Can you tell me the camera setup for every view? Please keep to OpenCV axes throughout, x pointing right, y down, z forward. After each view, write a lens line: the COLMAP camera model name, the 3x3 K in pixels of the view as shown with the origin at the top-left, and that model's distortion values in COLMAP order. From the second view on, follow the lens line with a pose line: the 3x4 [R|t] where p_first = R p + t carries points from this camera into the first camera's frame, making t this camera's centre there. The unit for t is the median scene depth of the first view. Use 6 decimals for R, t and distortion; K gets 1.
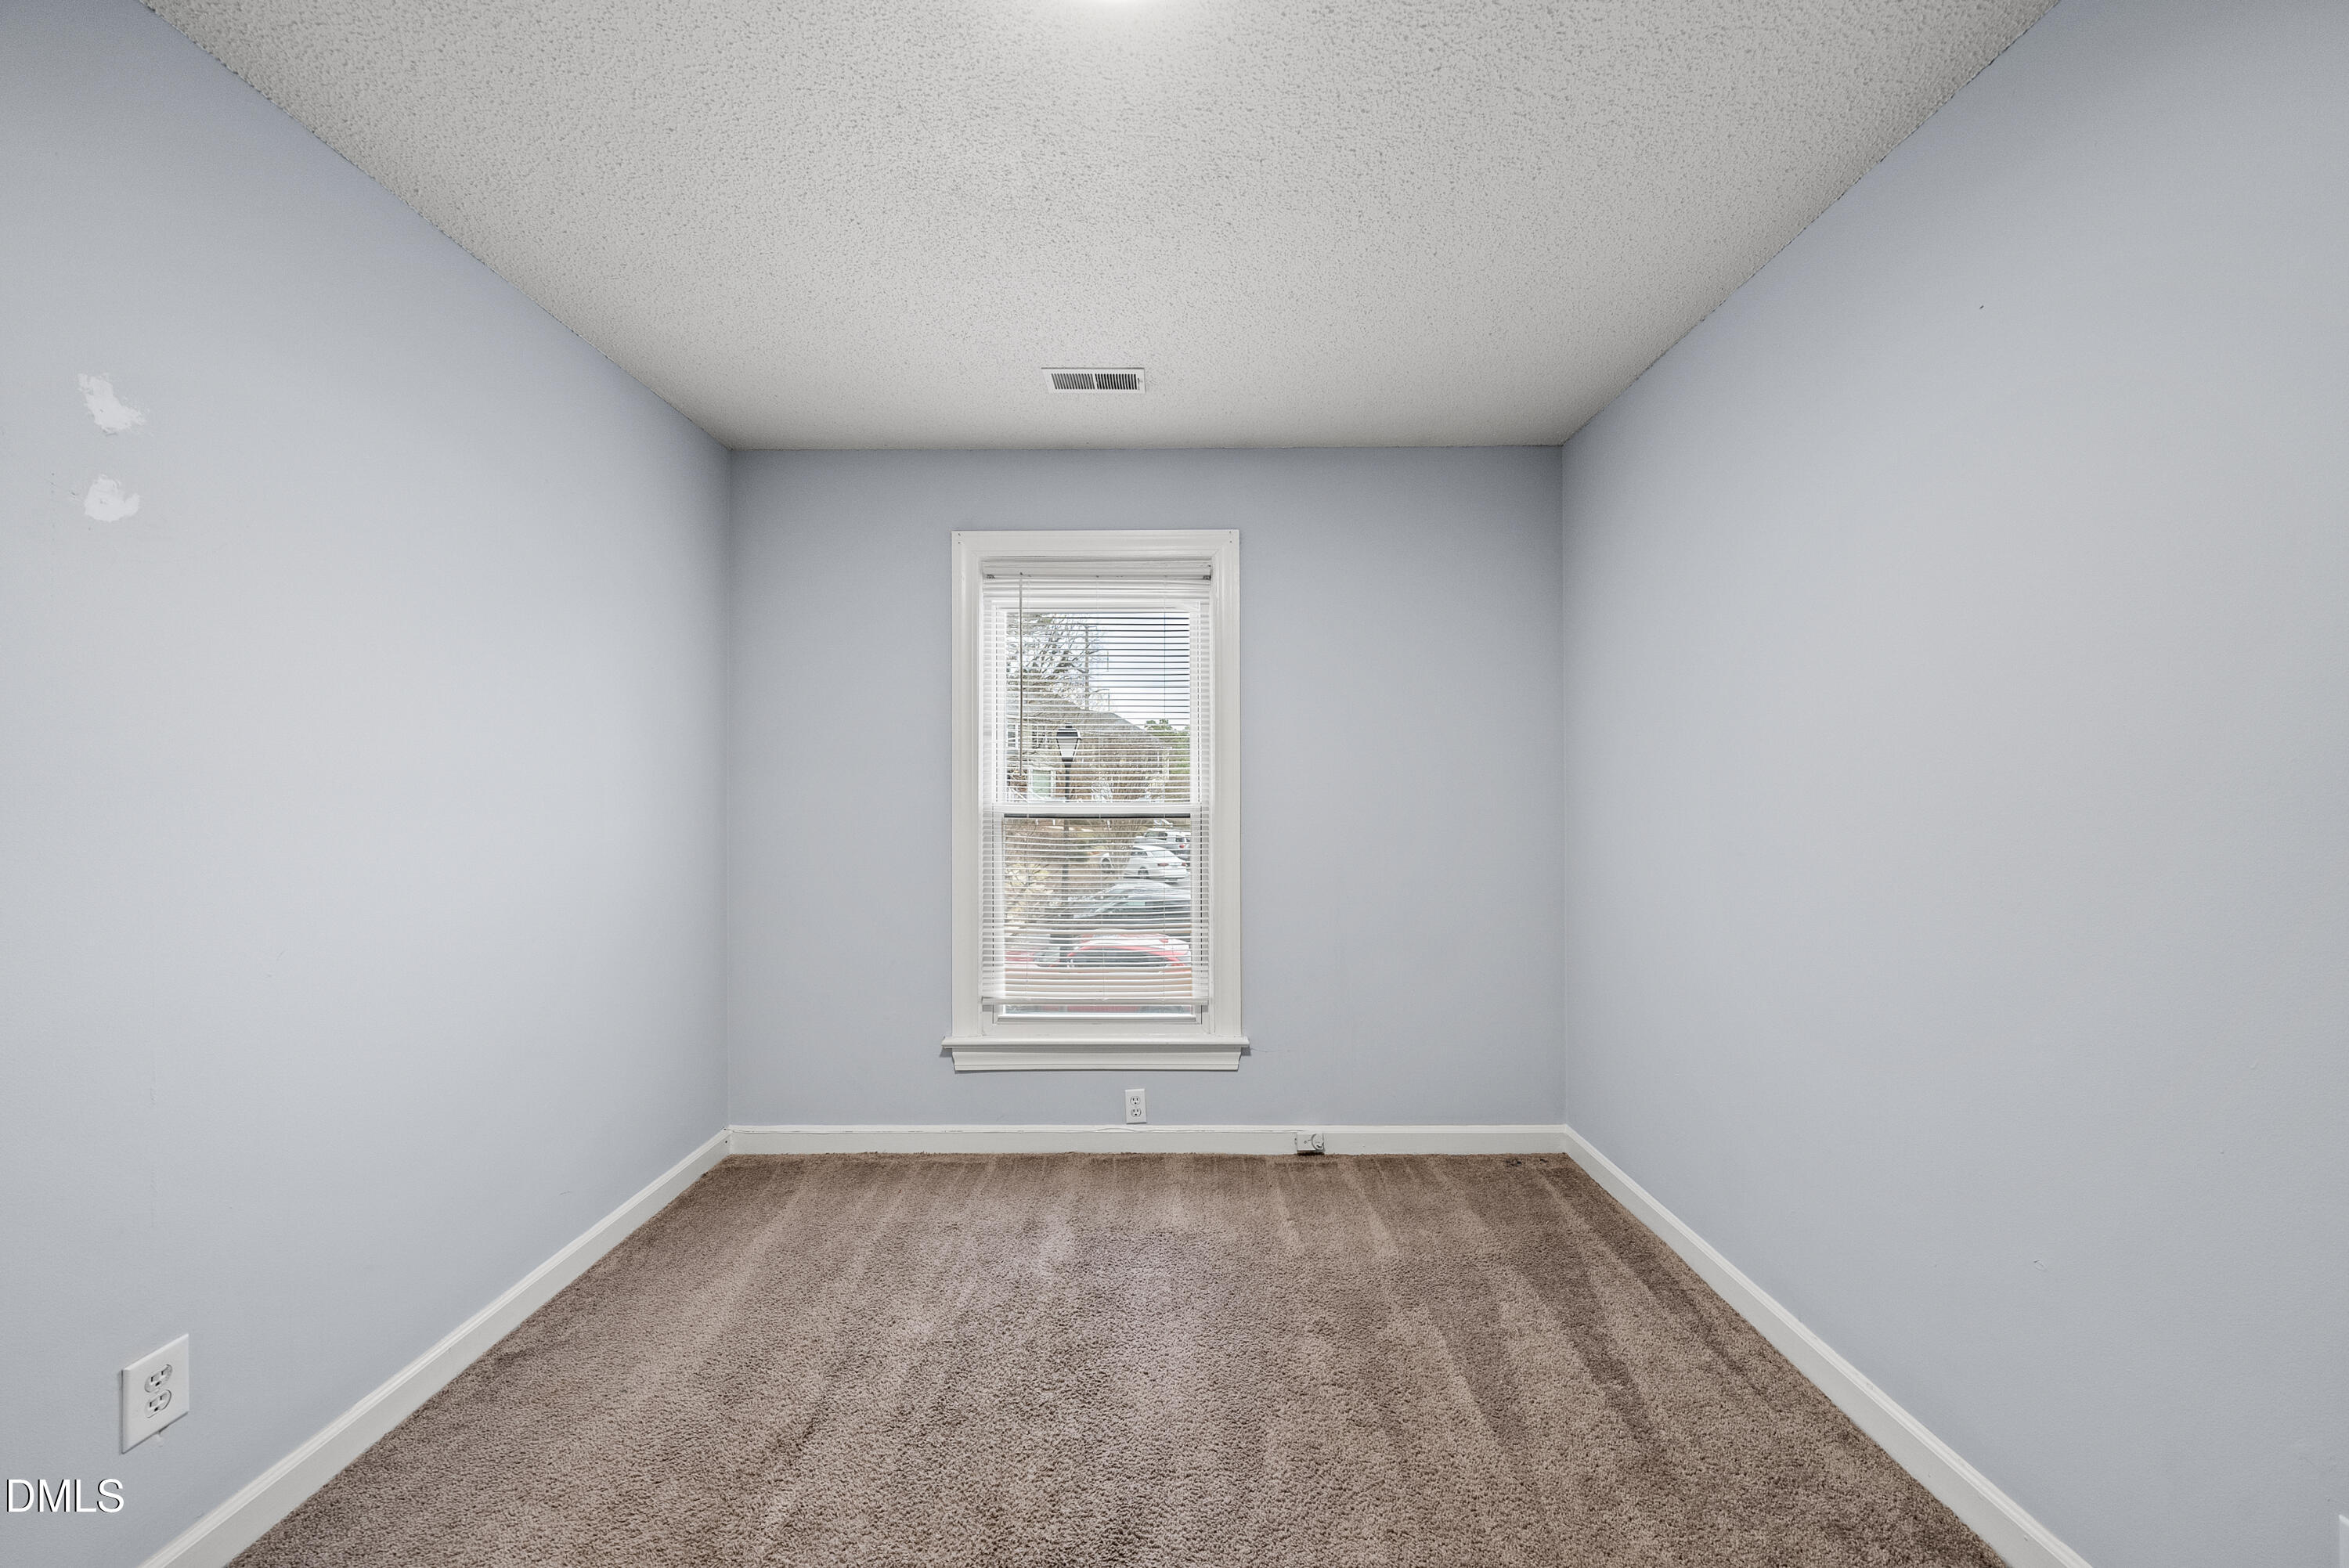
lens RADIAL K [[805.5, 0, 1174.7], [0, 805.5, 794.1], [0, 0, 1]] dist [-0.007319, -0.000002]
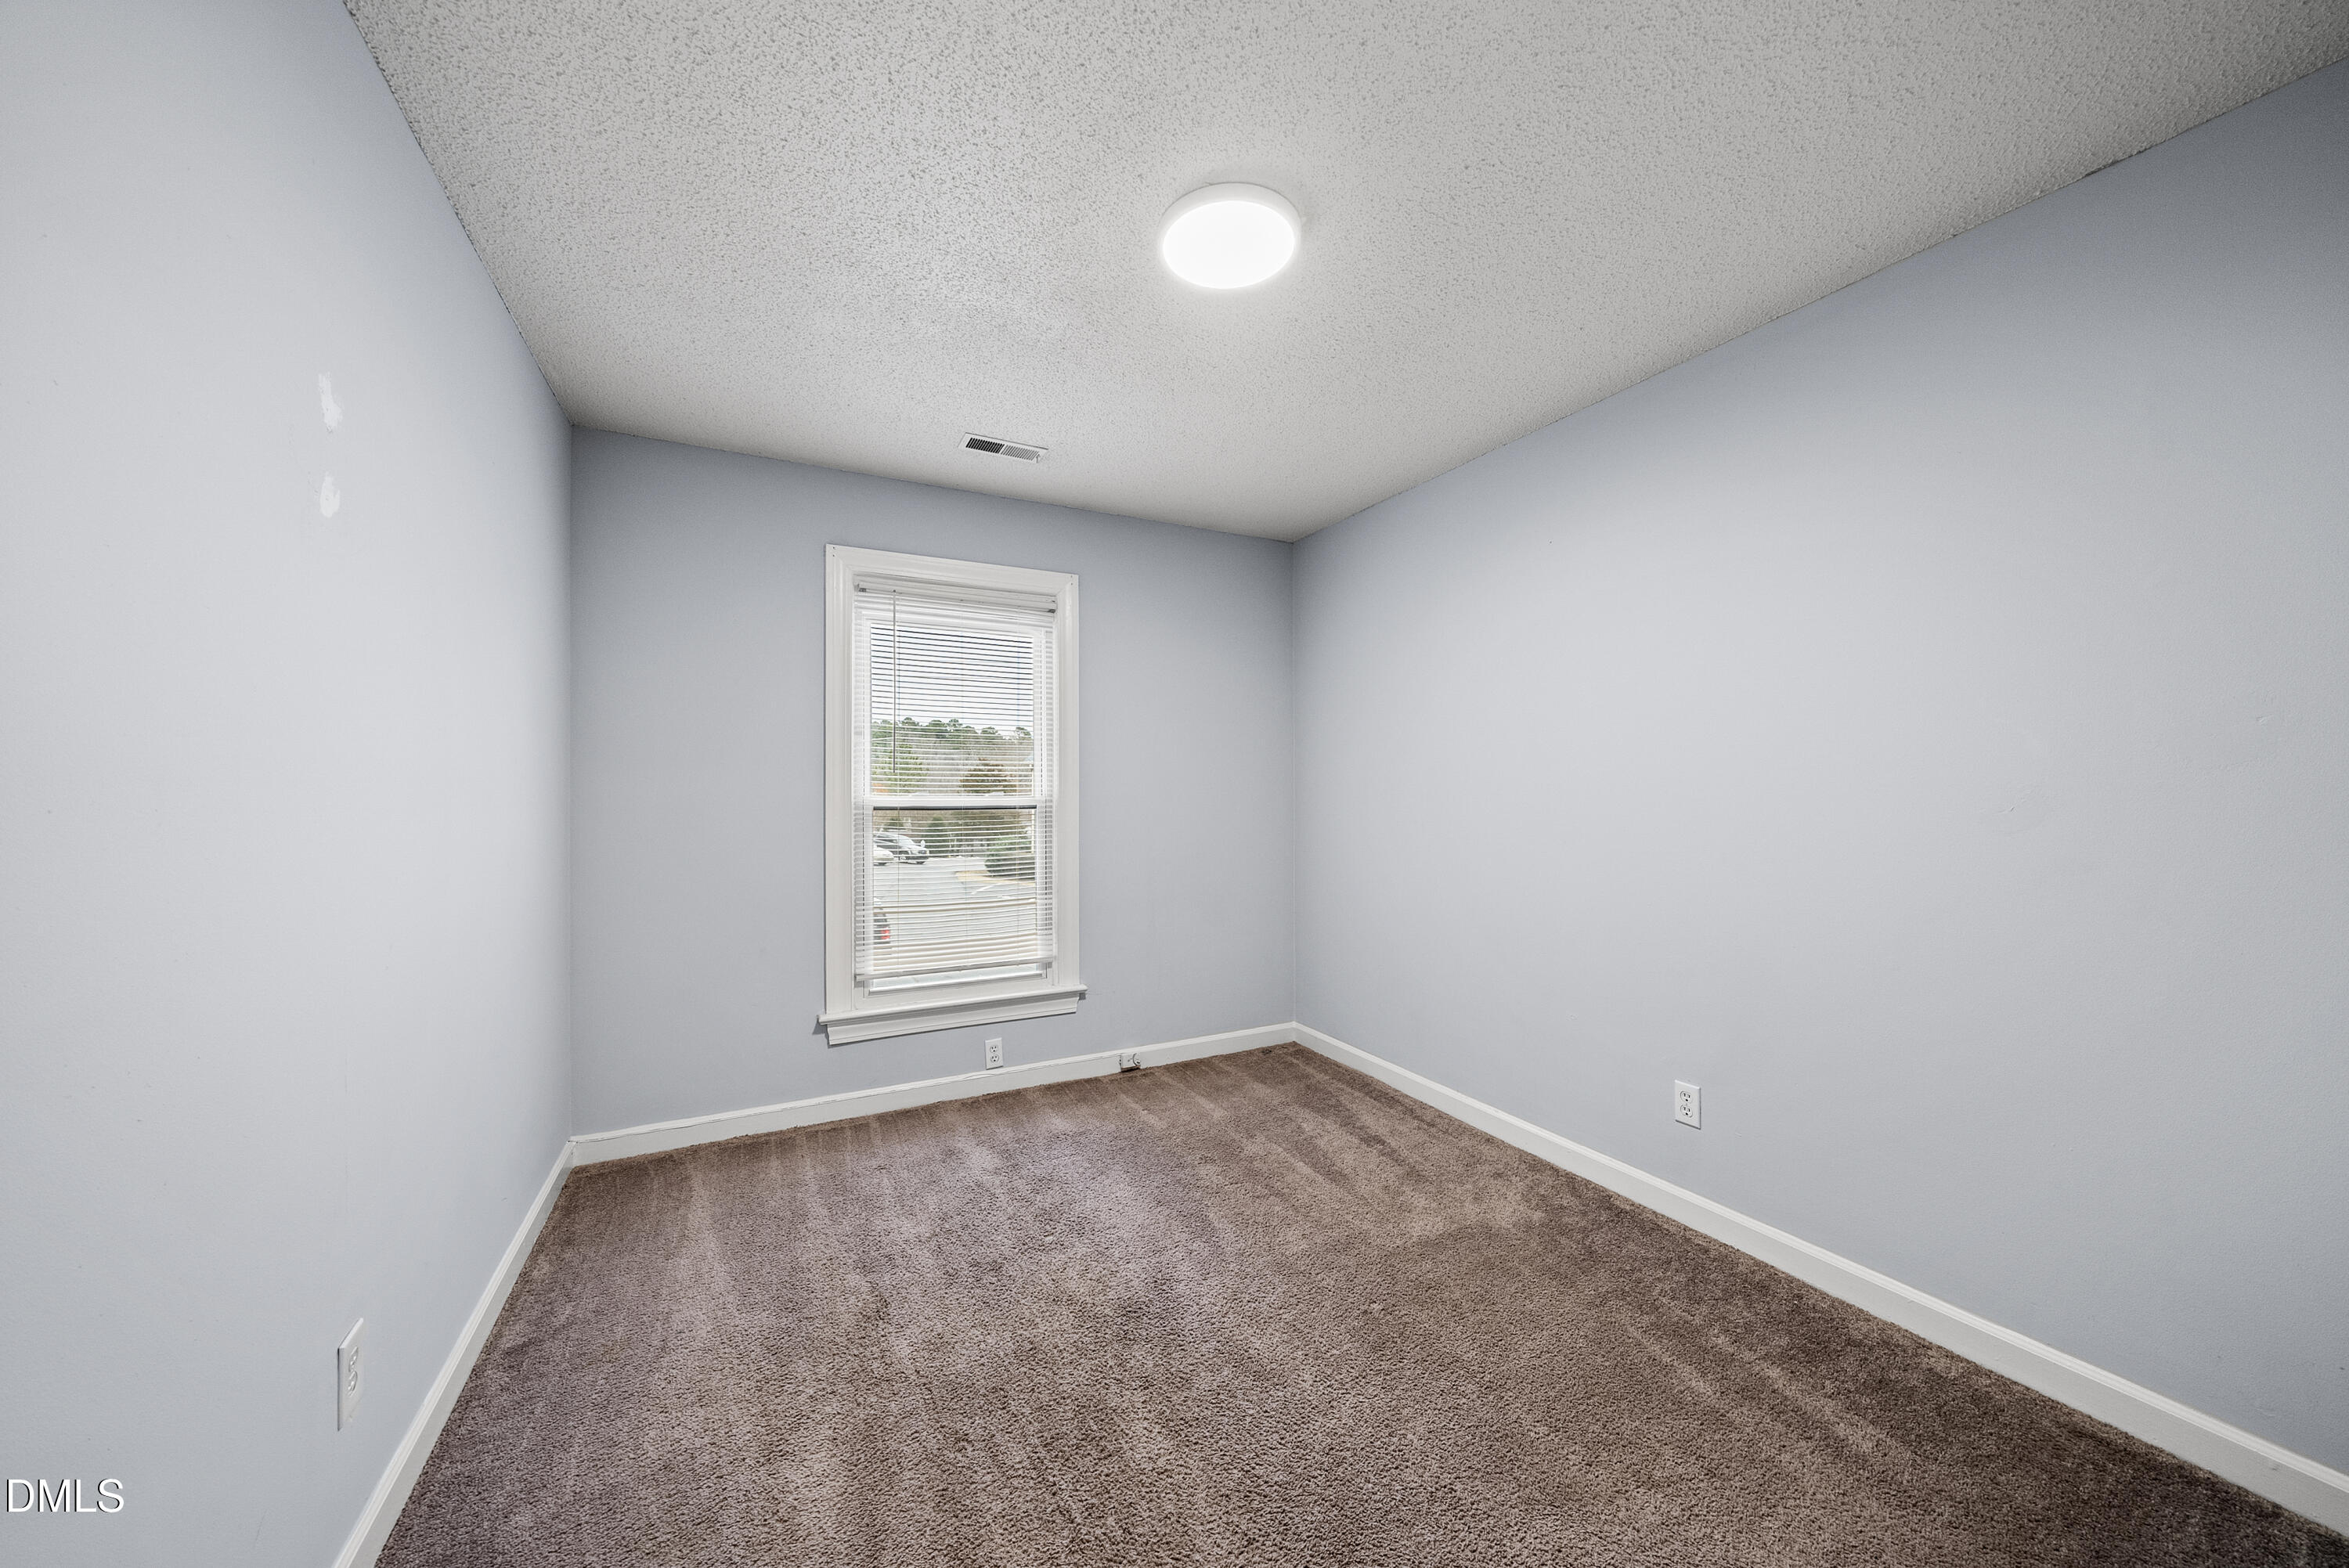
lens RADIAL K [[805.5, 0, 1174.7], [0, 805.5, 794.1], [0, 0, 1]] dist [-0.007319, -0.000002]
pose [[0.888956, -0.002105, 0.457988, -0.367674], [0.001503, 0.999997, 0.001679, 0.006648], [-0.457991, -0.000805, 0.888957, -0.175915]]
